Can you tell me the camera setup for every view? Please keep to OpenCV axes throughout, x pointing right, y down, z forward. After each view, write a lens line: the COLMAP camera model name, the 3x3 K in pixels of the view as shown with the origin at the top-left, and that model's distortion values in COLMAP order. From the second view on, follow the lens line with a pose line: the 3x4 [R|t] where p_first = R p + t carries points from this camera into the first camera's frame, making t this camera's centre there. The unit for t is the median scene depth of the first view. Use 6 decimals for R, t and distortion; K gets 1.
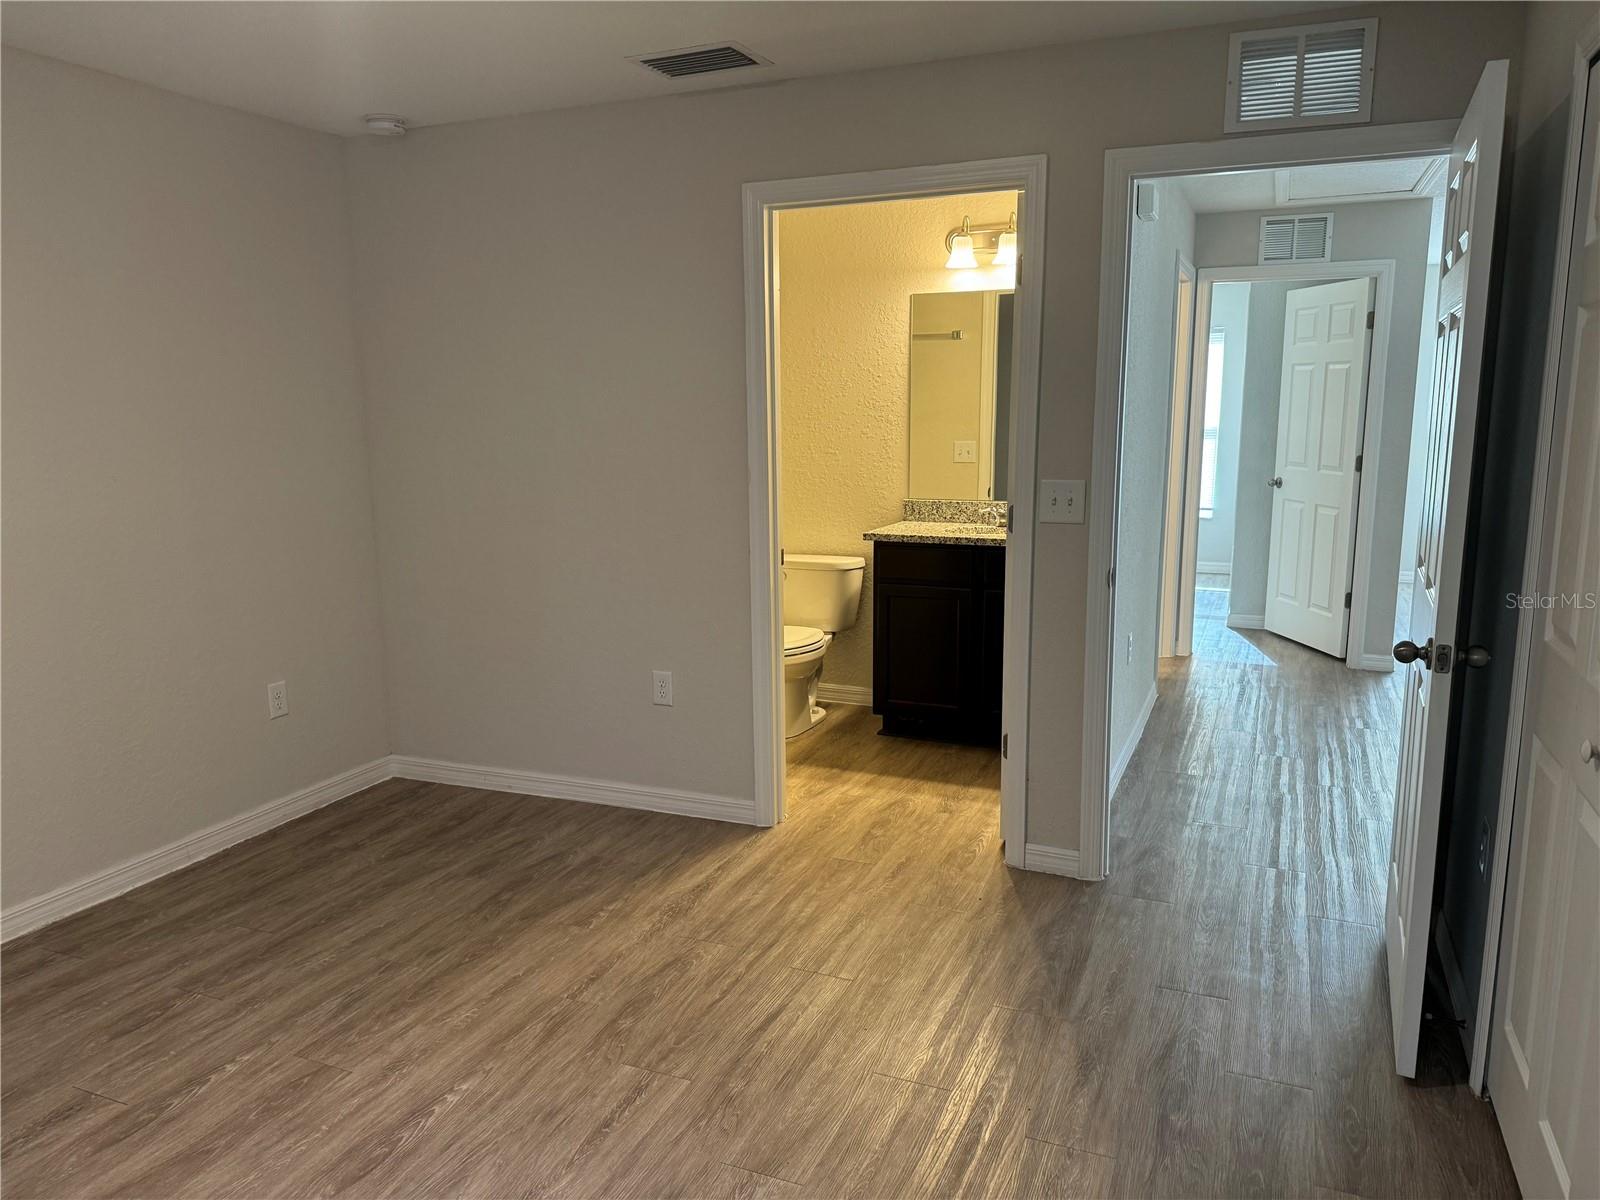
lens RADIAL K [[1122.3, 0, 798.1], [0, 1122.3, 600.1], [0, 0, 1]] dist [0.036510, -0.048609]
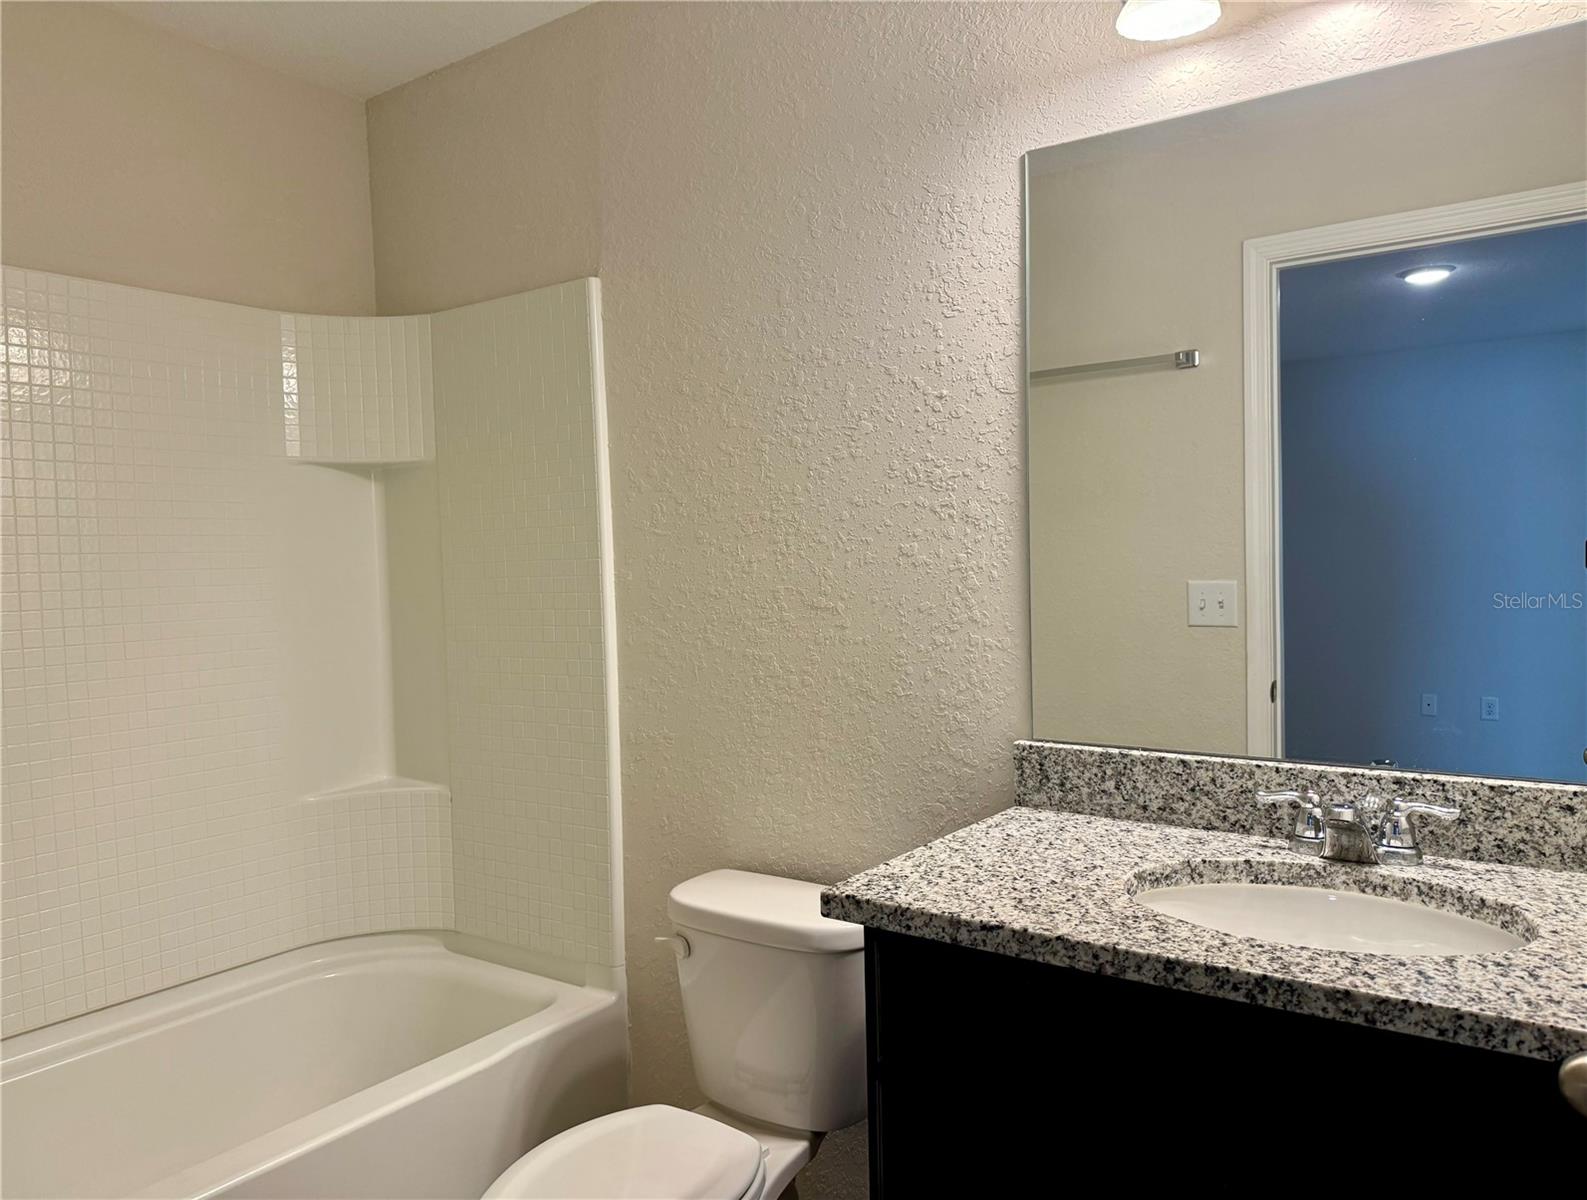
lens RADIAL K [[1123.1, 0, 794.7], [0, 1123.1, 594.7], [0, 0, 1]] dist [0.002443, -0.000137]
pose [[0.975863, -0.012338, -0.218036, 0.104555], [-0.018628, 0.990062, -0.139395, -0.086721], [0.217589, 0.140092, 0.965934, 0.663151]]
